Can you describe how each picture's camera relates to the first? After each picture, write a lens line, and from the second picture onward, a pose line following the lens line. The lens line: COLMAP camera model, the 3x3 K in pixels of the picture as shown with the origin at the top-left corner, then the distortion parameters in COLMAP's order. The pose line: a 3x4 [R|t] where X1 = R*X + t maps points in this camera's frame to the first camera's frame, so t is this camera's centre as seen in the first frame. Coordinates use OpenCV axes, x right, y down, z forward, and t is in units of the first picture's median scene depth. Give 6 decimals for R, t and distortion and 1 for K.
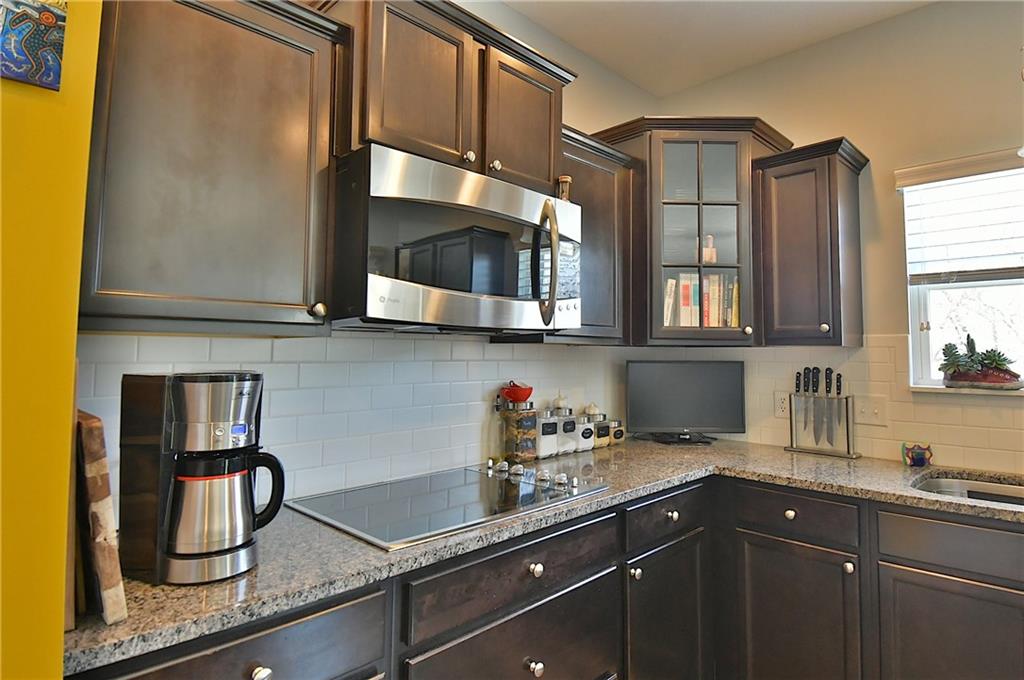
lens RADIAL K [[561.4, 0, 546.2], [0, 561.4, 317.7], [0, 0, 1]] dist [0.061486, -0.065967]
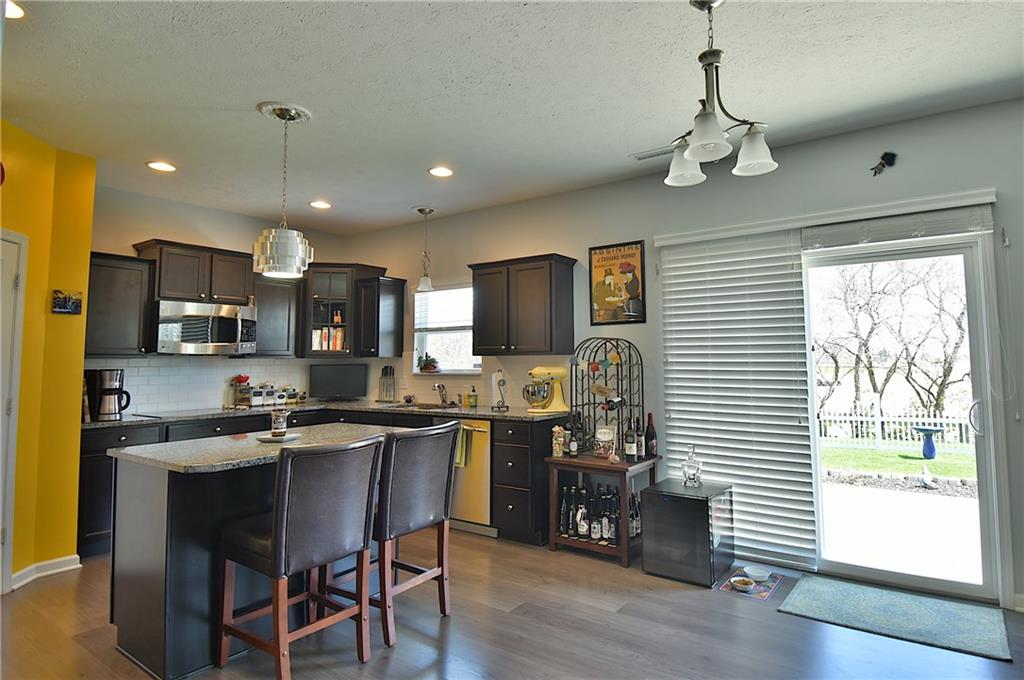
lens RADIAL K [[561.4, 0, 546.2], [0, 561.4, 317.7], [0, 0, 1]] dist [0.061486, -0.065967]
pose [[0.986785, -0.000913, 0.162031, 0.829387], [0.002800, 0.999931, -0.011414, -0.095746], [-0.162010, 0.011717, 0.986720, -1.594527]]
